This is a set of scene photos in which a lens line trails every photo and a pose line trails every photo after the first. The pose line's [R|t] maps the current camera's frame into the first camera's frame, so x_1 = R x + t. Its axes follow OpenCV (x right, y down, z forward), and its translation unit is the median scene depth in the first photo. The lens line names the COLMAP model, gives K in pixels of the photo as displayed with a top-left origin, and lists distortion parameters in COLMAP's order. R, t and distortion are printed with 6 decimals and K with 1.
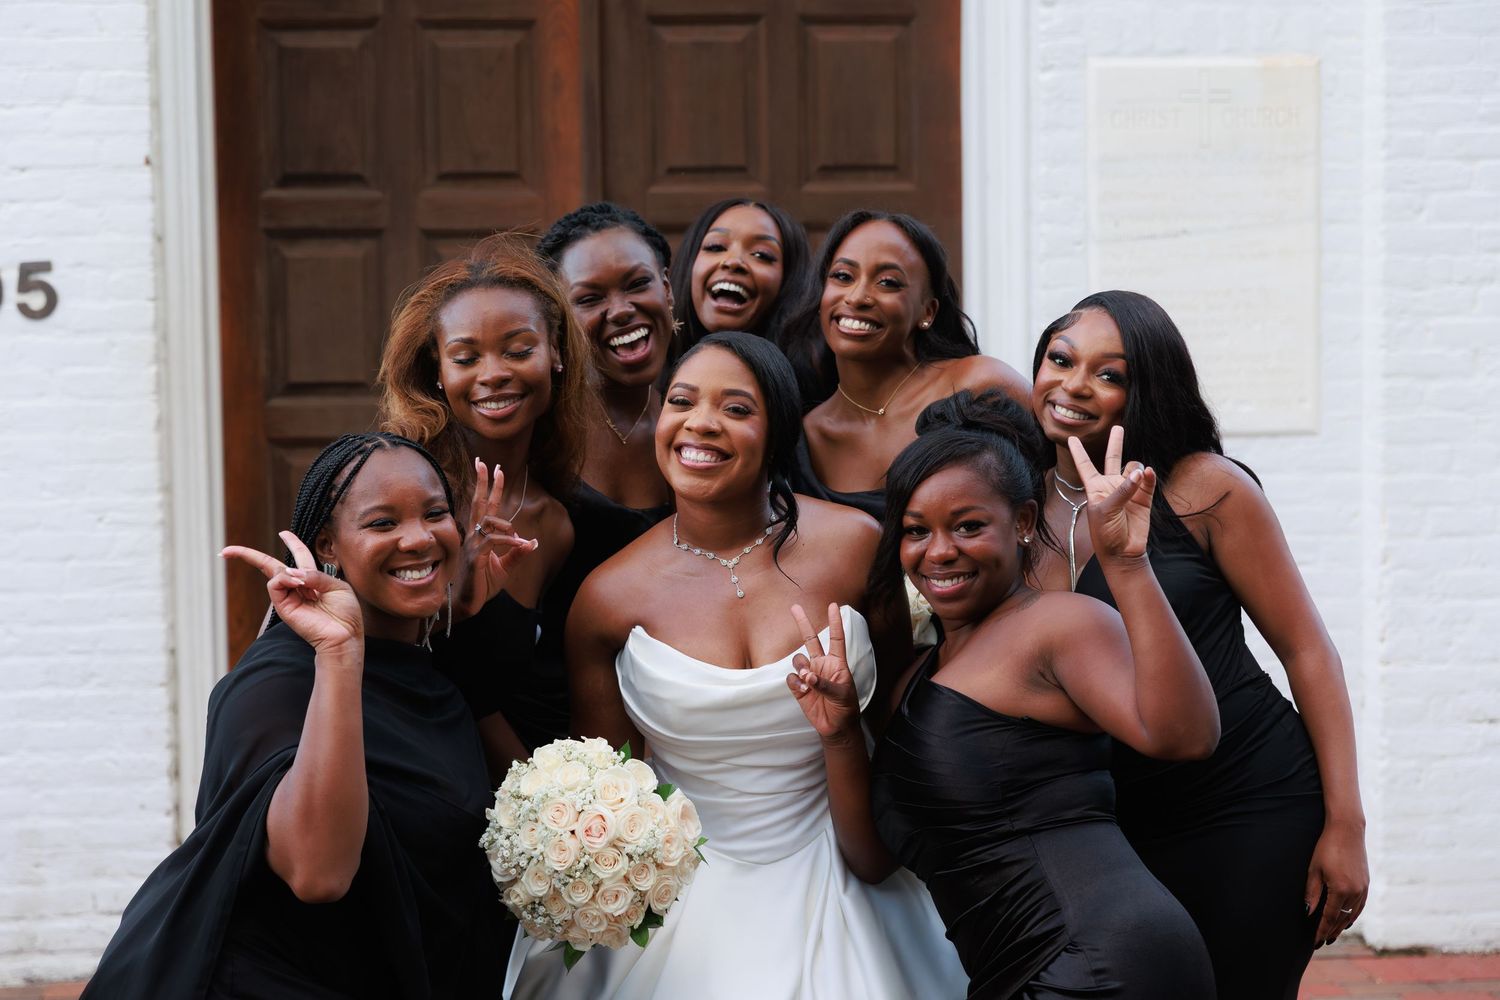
lens RADIAL K [[2769.0, 0, 738.6], [0, 2769.0, 493.2], [0, 0, 1]] dist [0.008084, 0.069621]
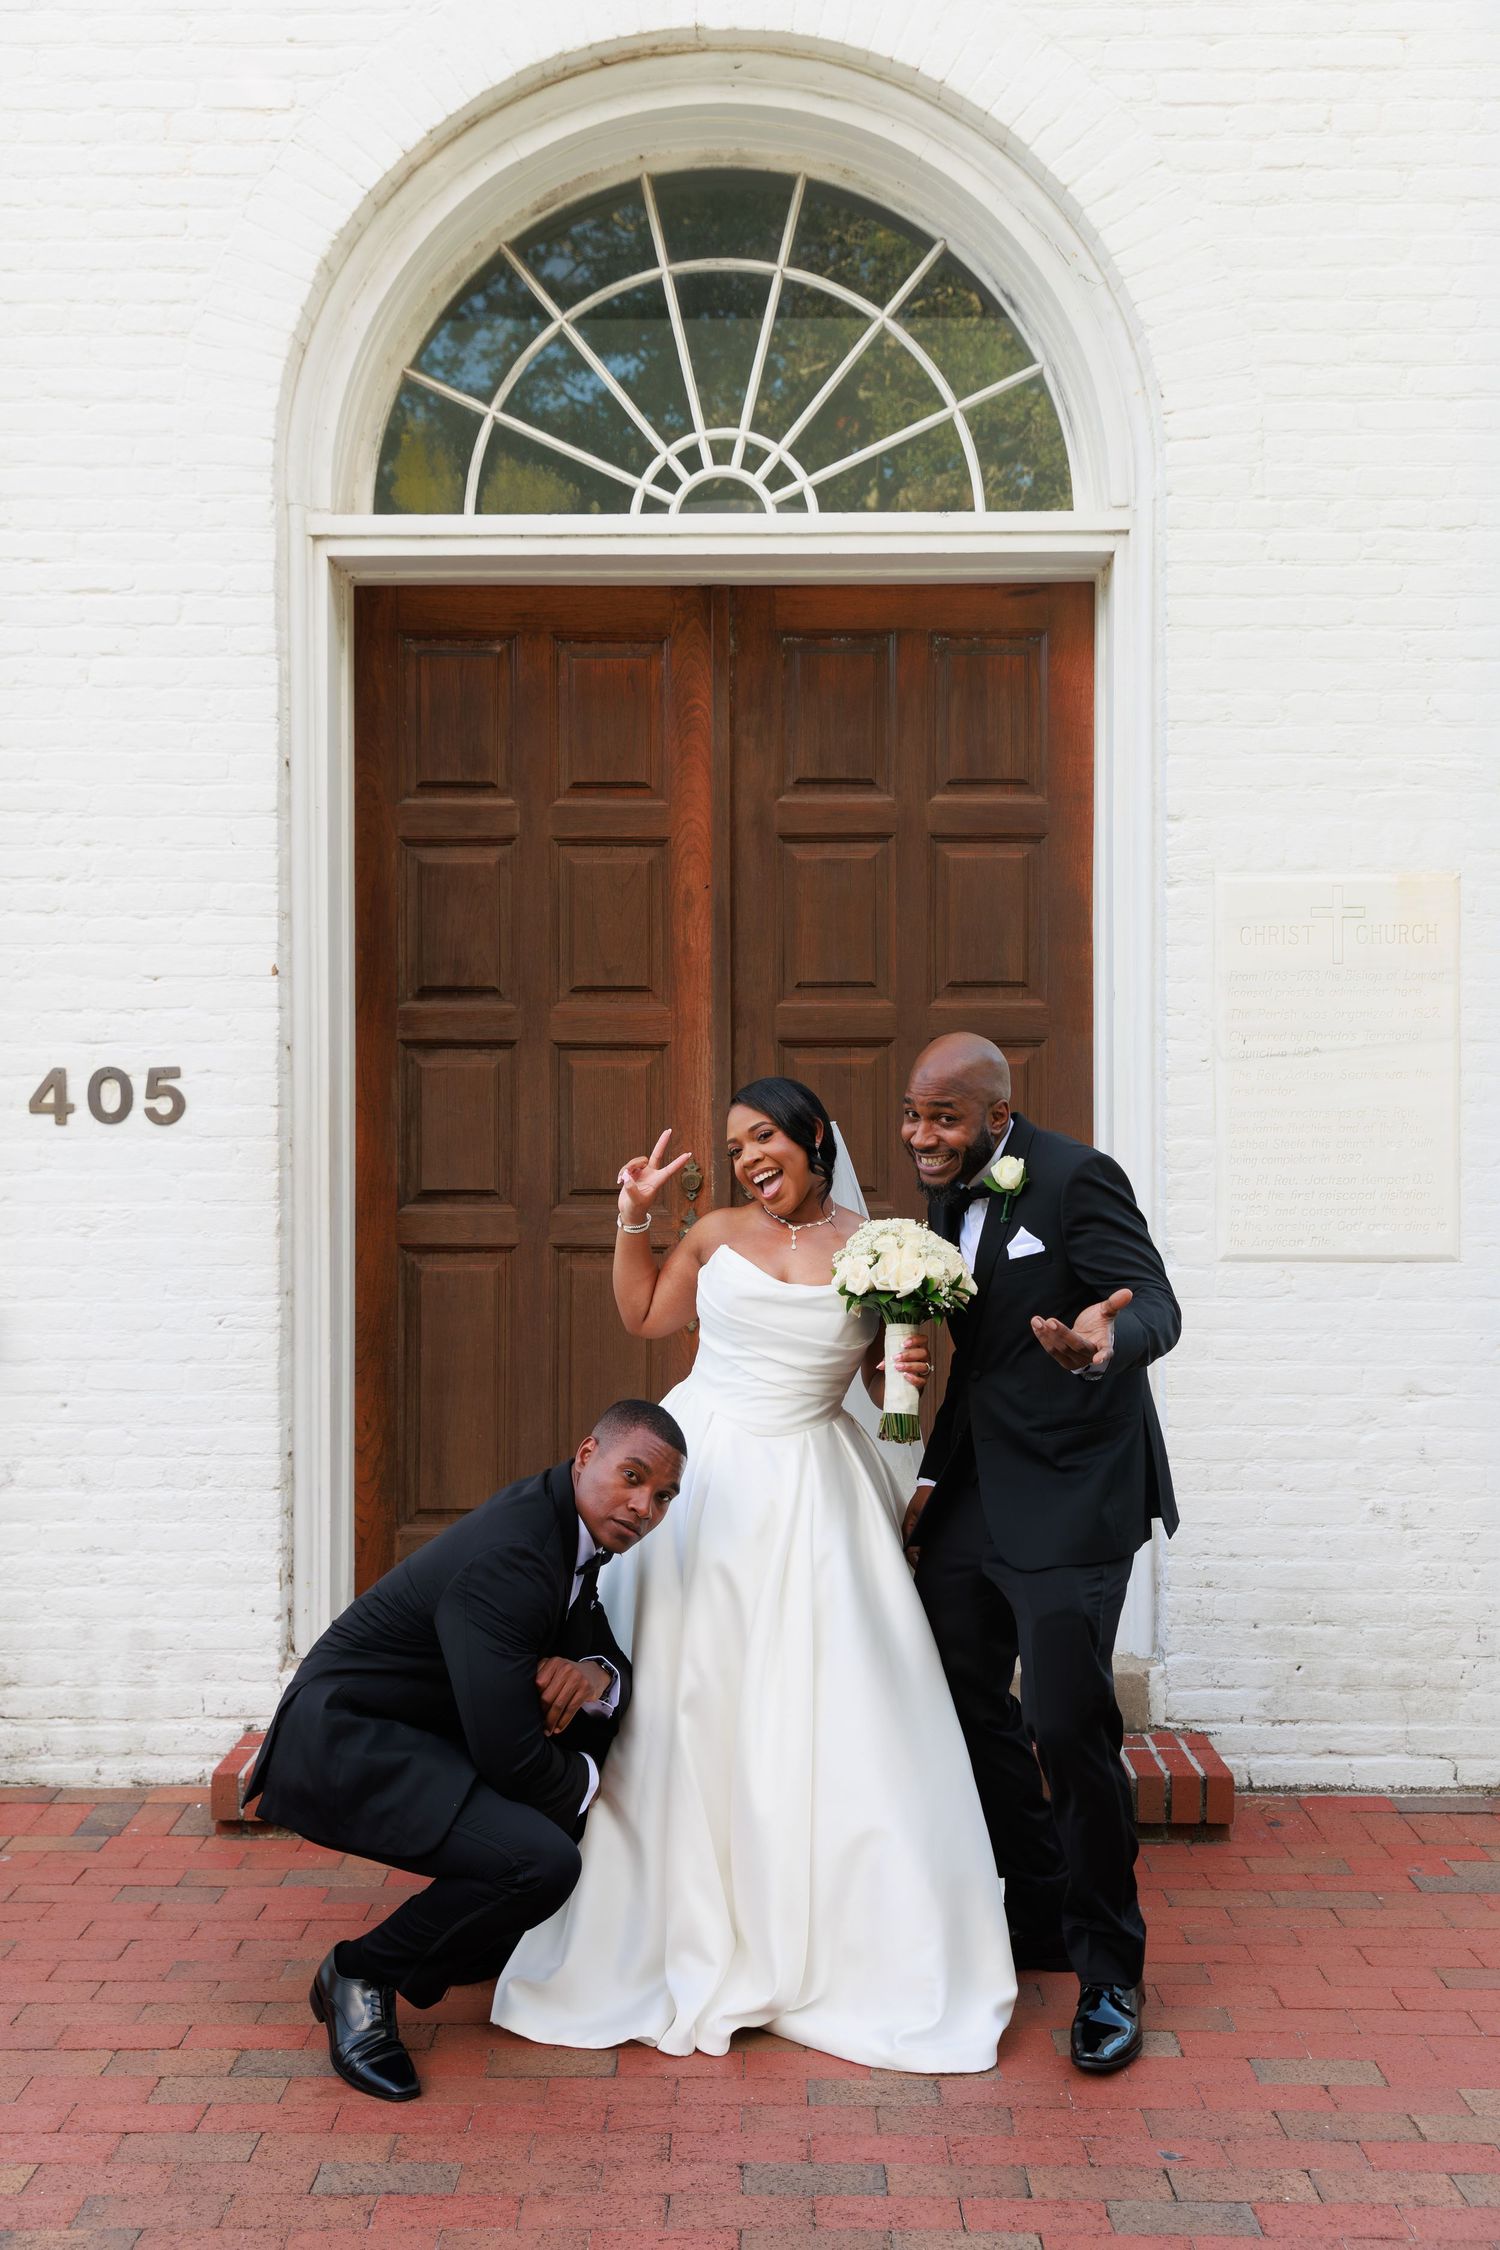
lens RADIAL K [[2373.9, 0, 744.7], [0, 2373.9, 1127.0], [0, 0, 1]] dist [0.038052, -0.018798]
pose [[0.994264, 0.012646, -0.106206, 0.050549], [-0.019792, 0.997590, -0.066506, -0.007621], [0.105109, 0.068227, 0.992118, 0.149752]]
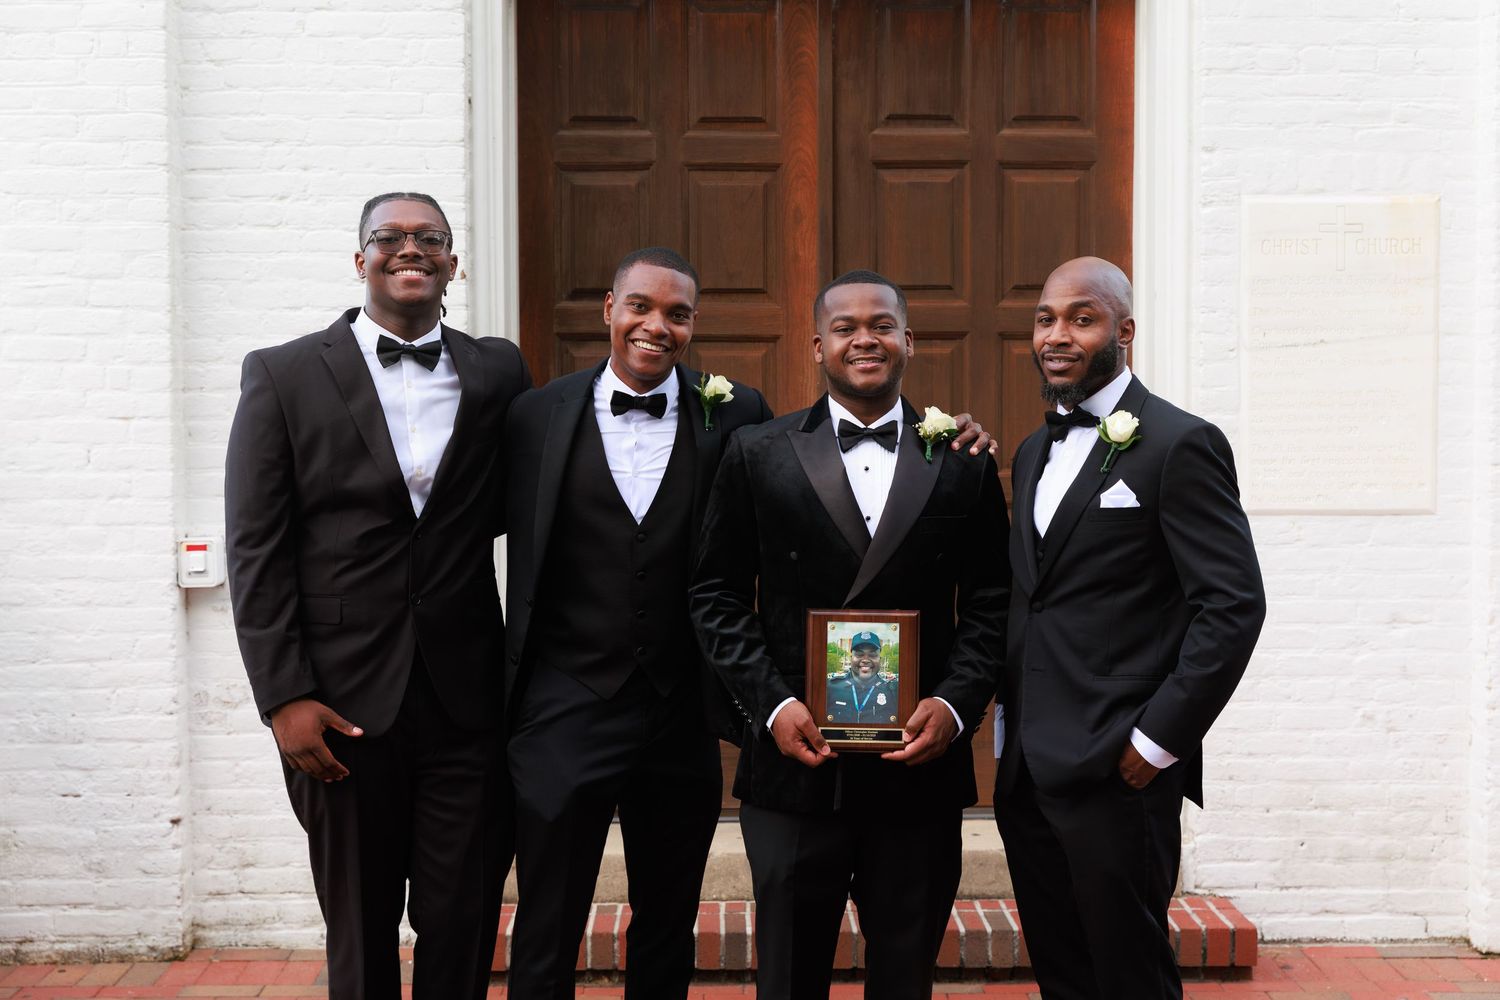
lens RADIAL K [[2105.2, 0, 769.1], [0, 2105.2, 505.1], [0, 0, 1]] dist [0.000584, 0.039272]
pose [[0.997292, 0.014684, -0.072070, -0.009908], [-0.016606, 0.999521, -0.026131, 0.003504], [0.071651, 0.027257, 0.997057, 0.083356]]
